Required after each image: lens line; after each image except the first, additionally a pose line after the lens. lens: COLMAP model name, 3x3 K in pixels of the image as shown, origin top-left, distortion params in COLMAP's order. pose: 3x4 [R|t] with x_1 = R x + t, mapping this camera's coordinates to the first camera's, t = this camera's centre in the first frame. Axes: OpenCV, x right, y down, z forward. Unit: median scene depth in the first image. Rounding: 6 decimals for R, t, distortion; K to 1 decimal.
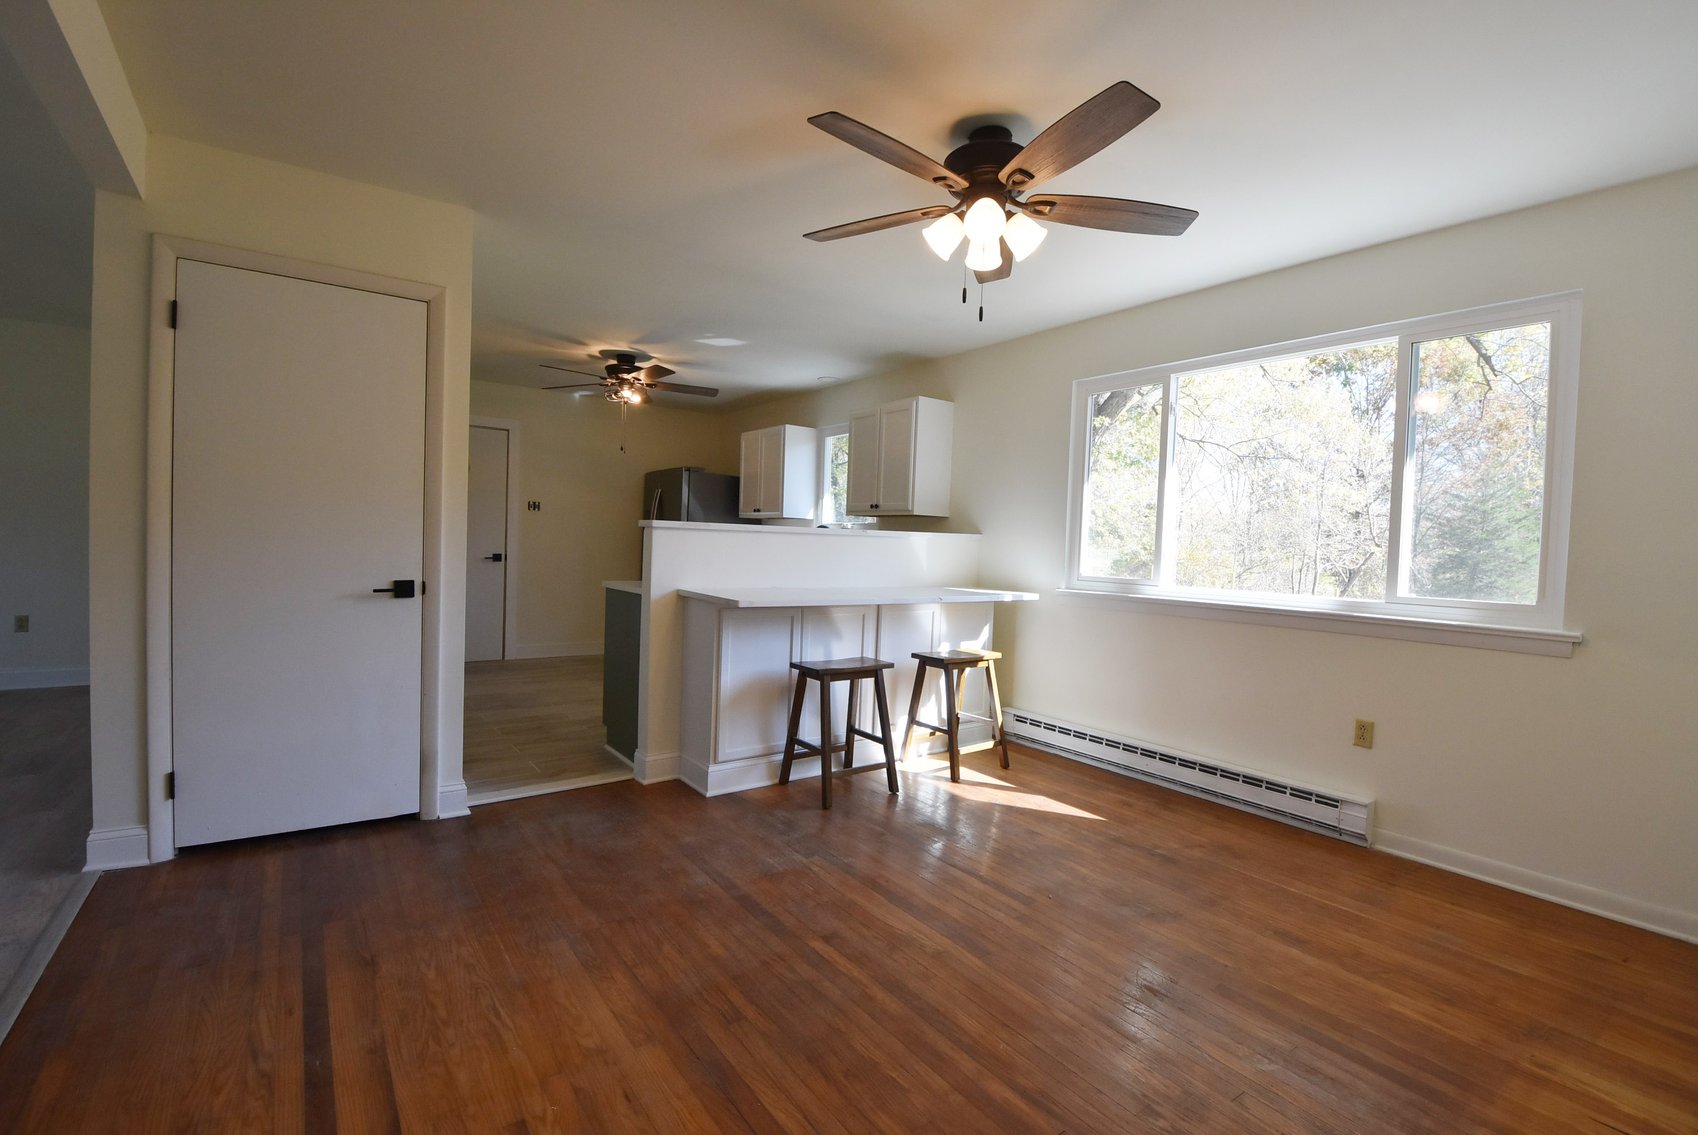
lens RADIAL K [[746.7, 0, 842.9], [0, 746.7, 568.5], [0, 0, 1]] dist [0.015055, -0.024644]
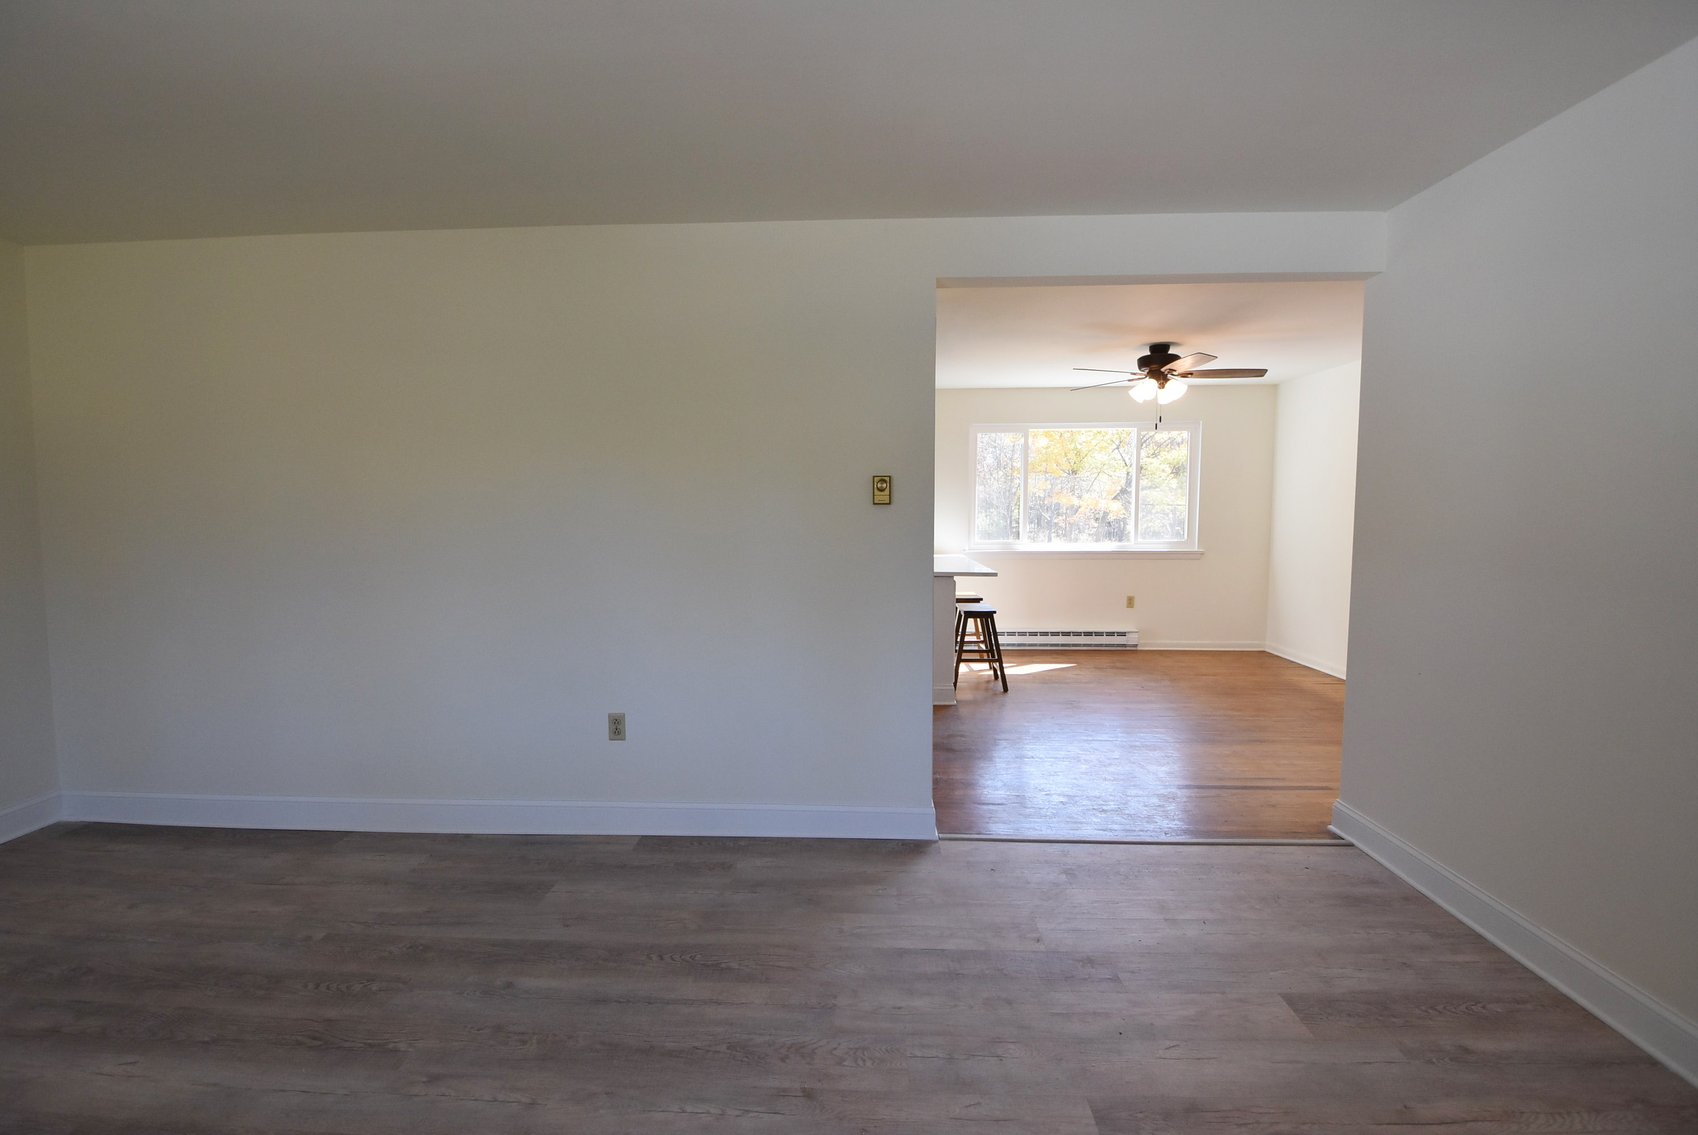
lens RADIAL K [[751.8, 0, 843.2], [0, 751.8, 564.7], [0, 0, 1]] dist [0.012650, -0.024974]
pose [[0.613653, -0.094248, 0.783931, -1.653456], [0.047908, 0.995465, 0.082179, -0.123107], [-0.788121, -0.012873, 0.615386, 0.280973]]
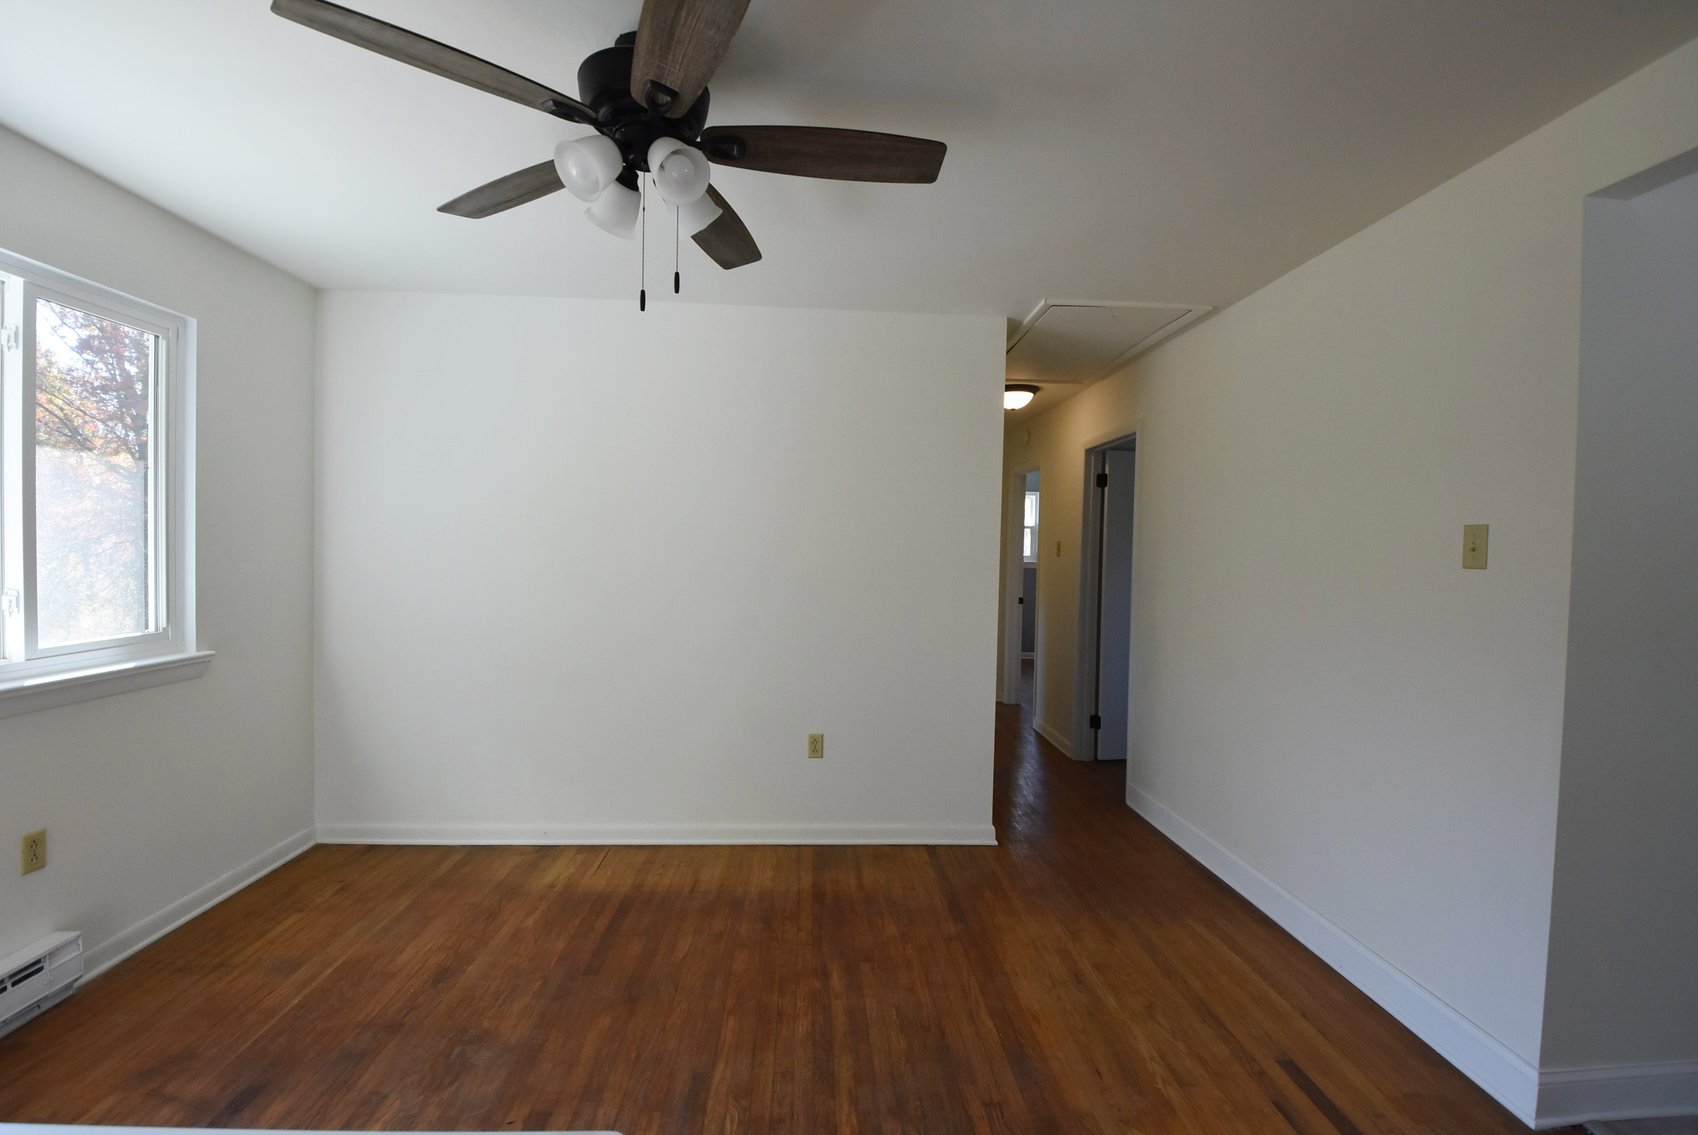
lens RADIAL K [[751.8, 0, 843.2], [0, 751.8, 564.7], [0, 0, 1]] dist [0.012650, -0.024974]
pose [[-0.836854, -0.064549, 0.543607, -0.288122], [-0.028963, 0.996854, 0.073782, -0.118996], [-0.546659, 0.046000, -0.836091, 1.158649]]
